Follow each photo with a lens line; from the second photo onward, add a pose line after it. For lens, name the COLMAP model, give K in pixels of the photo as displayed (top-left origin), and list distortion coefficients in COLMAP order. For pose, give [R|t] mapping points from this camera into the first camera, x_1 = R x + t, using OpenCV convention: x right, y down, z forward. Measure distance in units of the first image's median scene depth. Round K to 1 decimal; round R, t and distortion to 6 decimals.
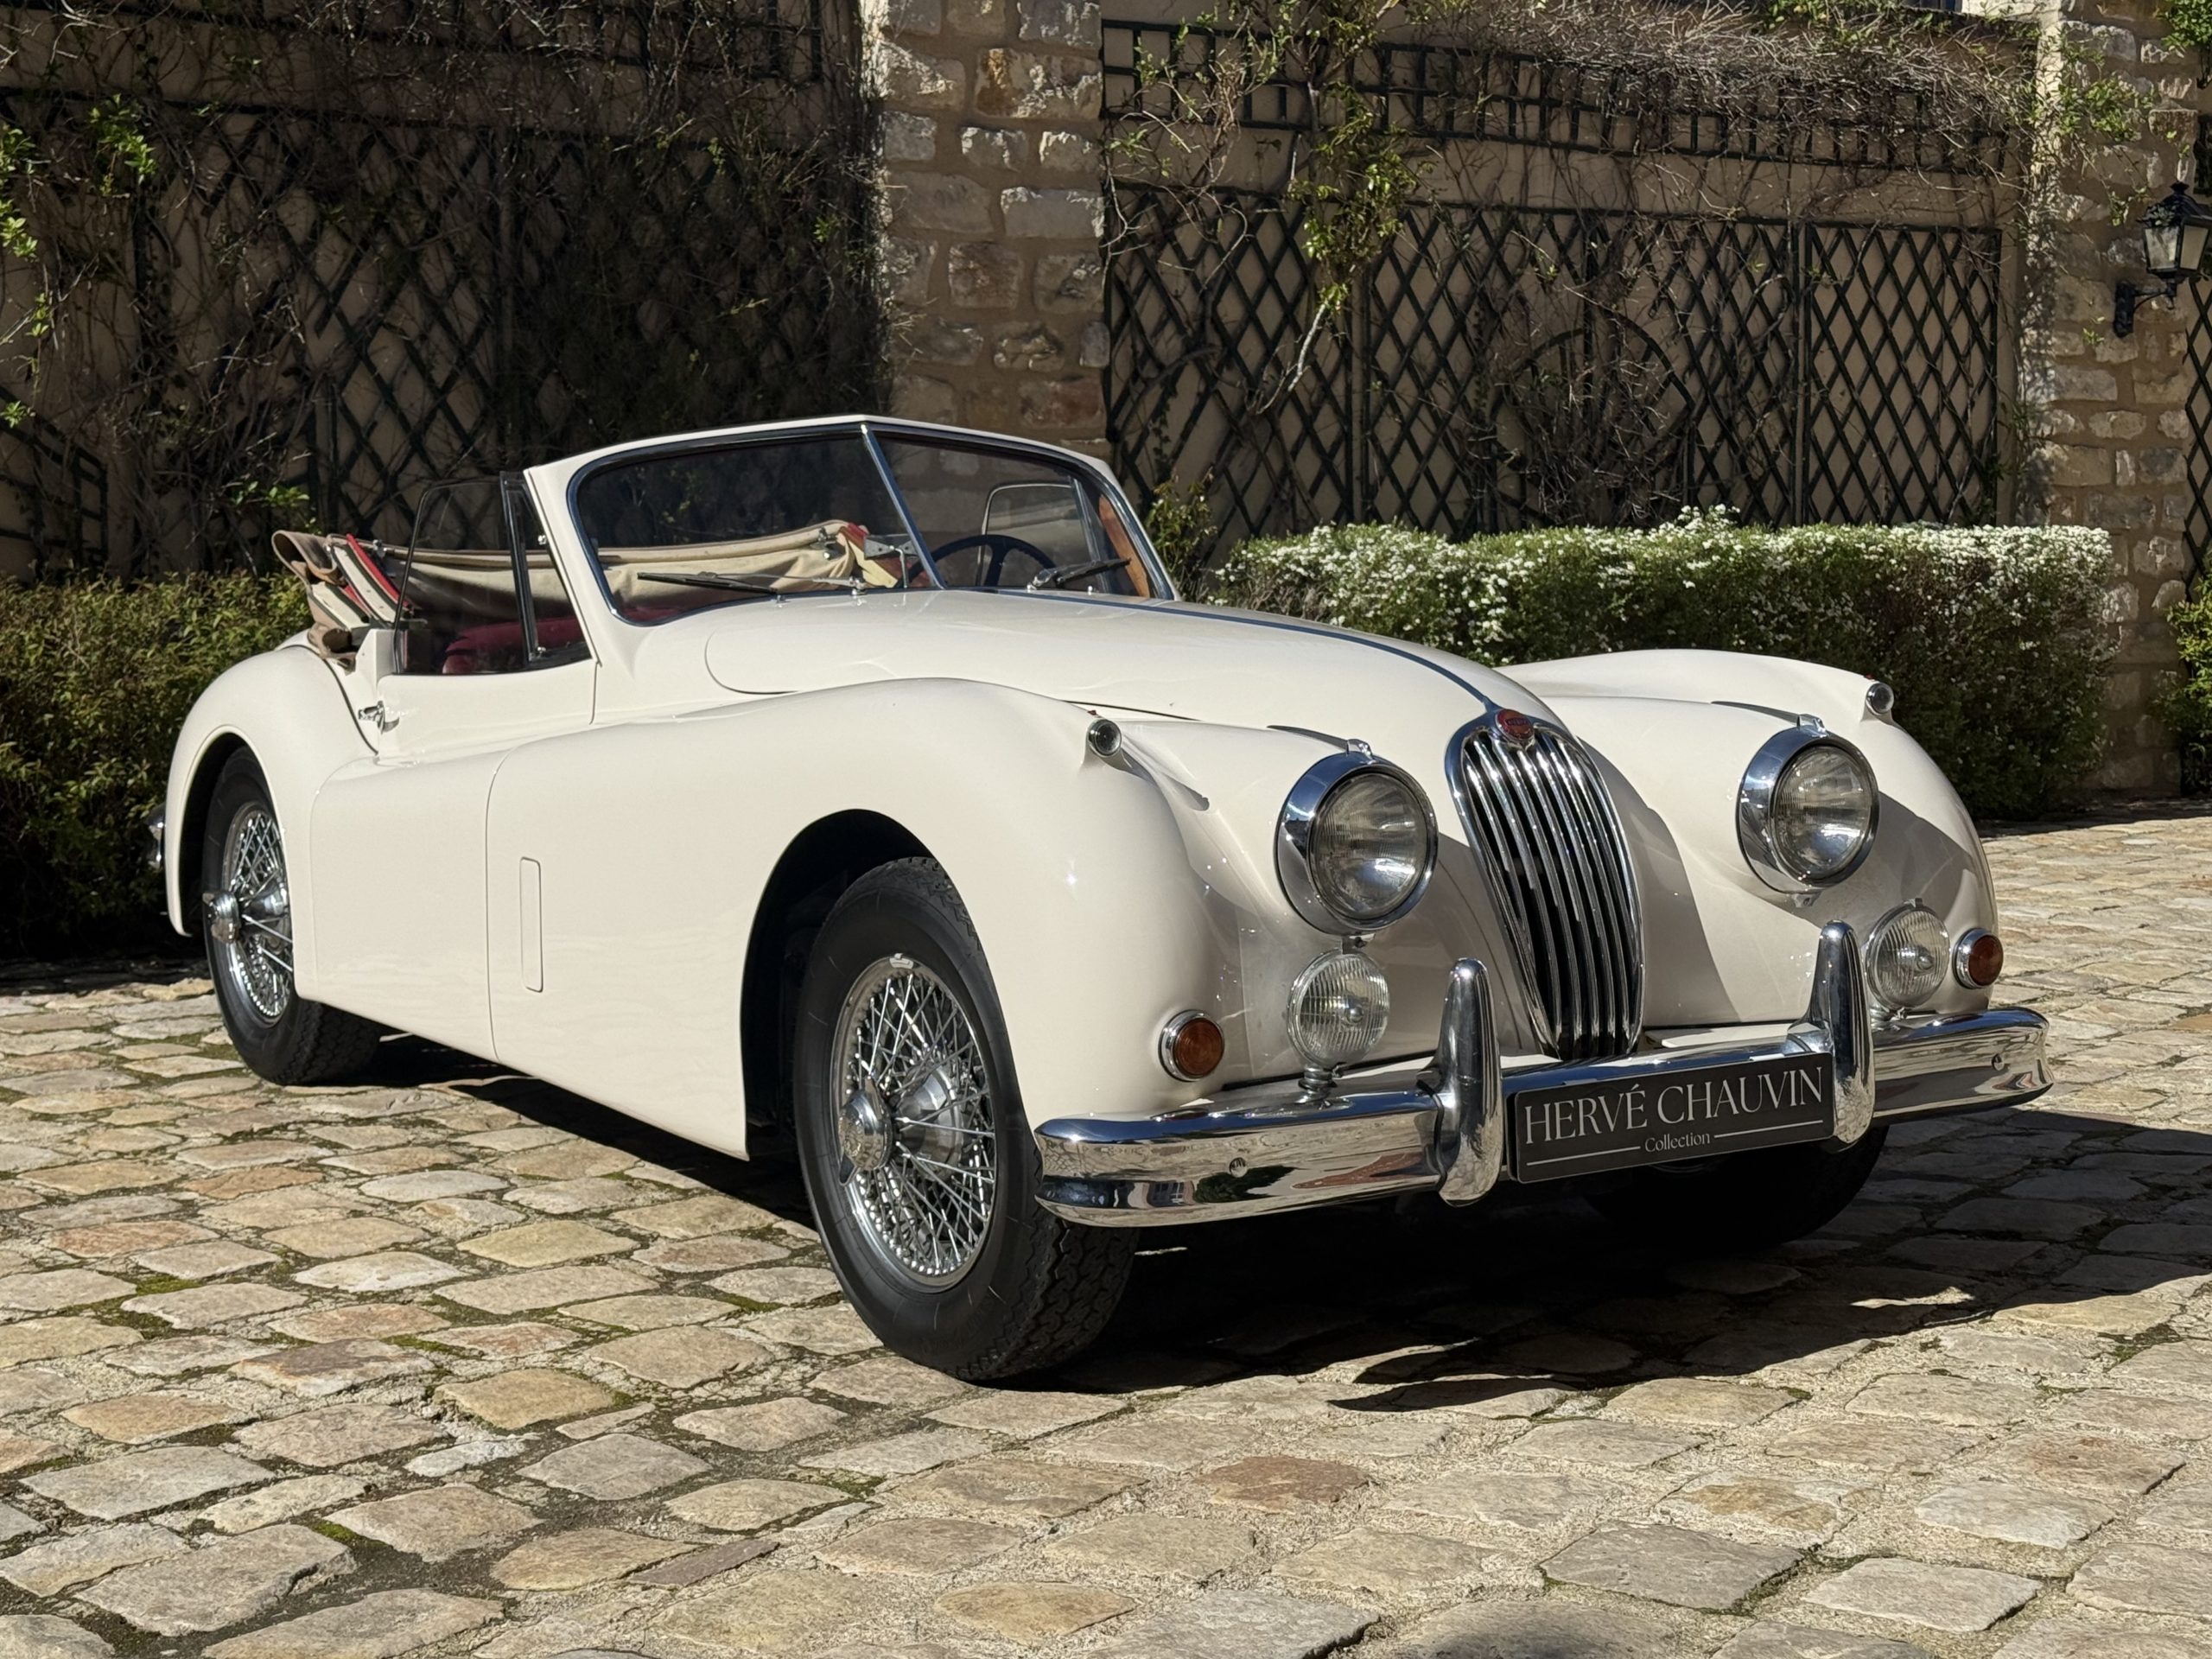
lens RADIAL K [[3283.8, 0, 1099.1], [0, 3283.8, 835.6], [0, 0, 1]] dist [0.133000, -0.017444]
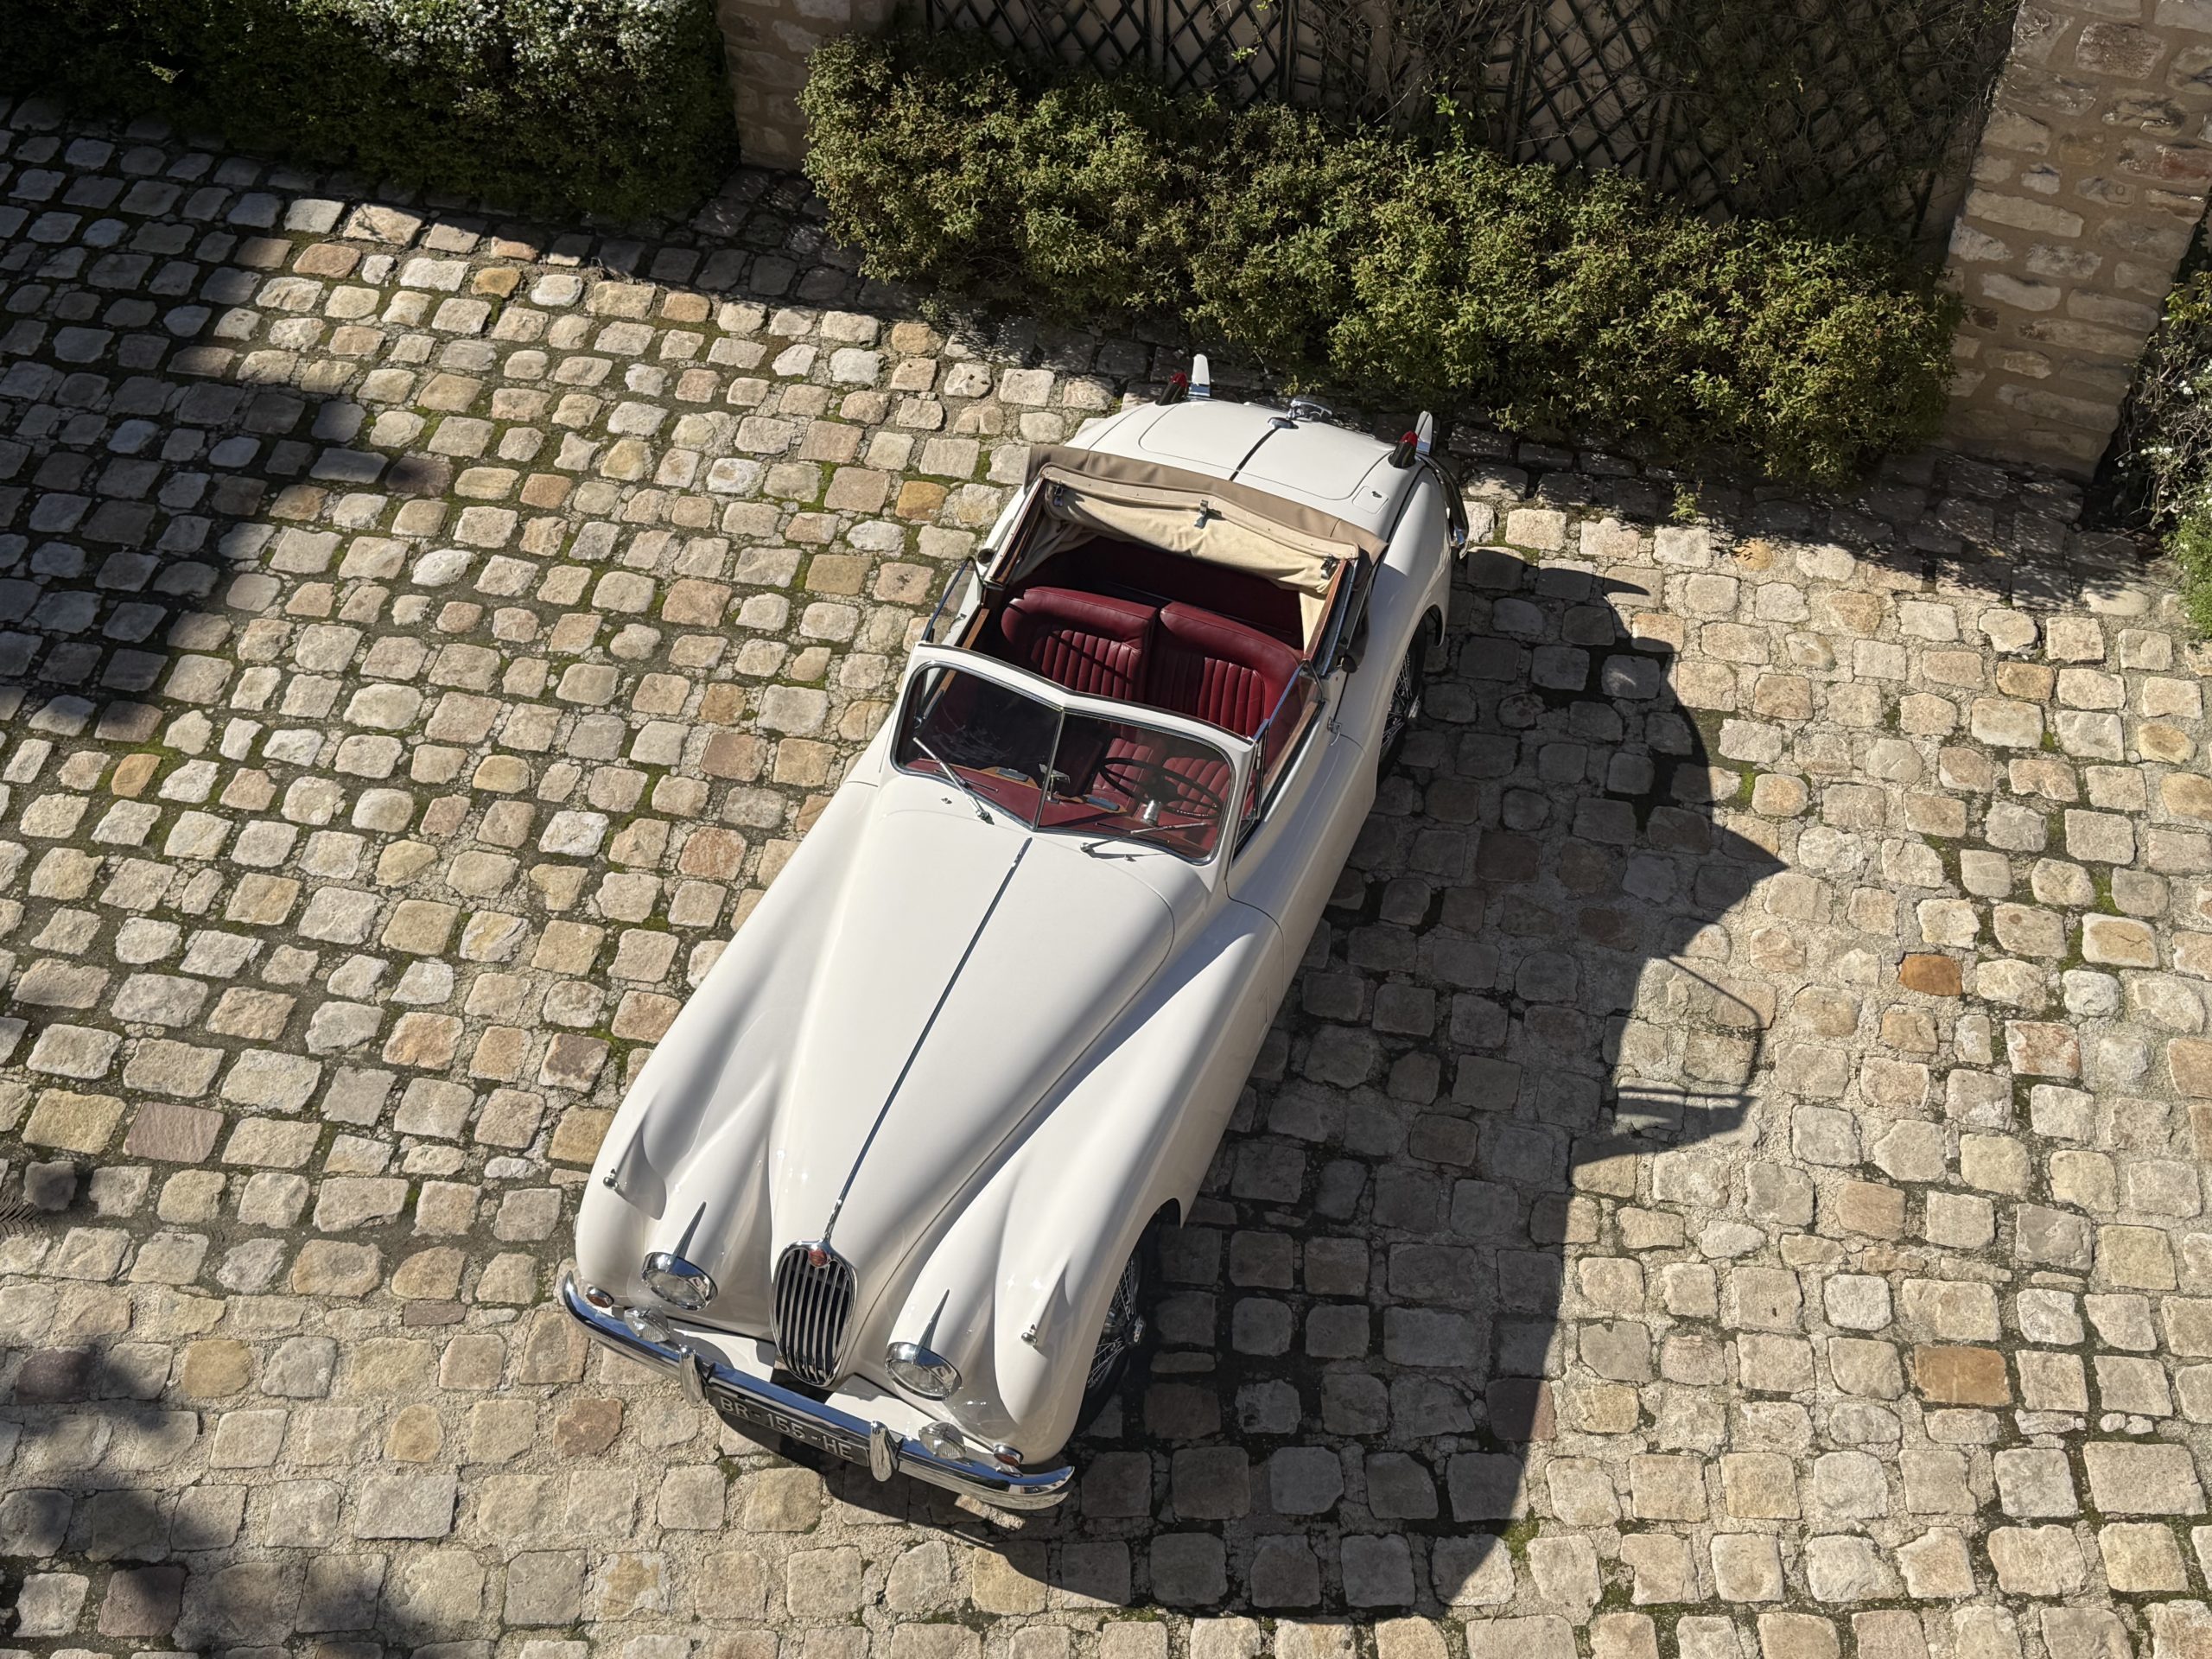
lens RADIAL K [[2578.9, 0, 1092.8], [0, 2578.9, 825.2], [0, 0, 1]] dist [0.204736, -0.482526]
pose [[0.566257, 0.641894, -0.517035, 0.426384], [-0.059520, 0.657503, 0.751097, -0.692757], [0.822077, -0.394540, 0.410521, 0.265387]]
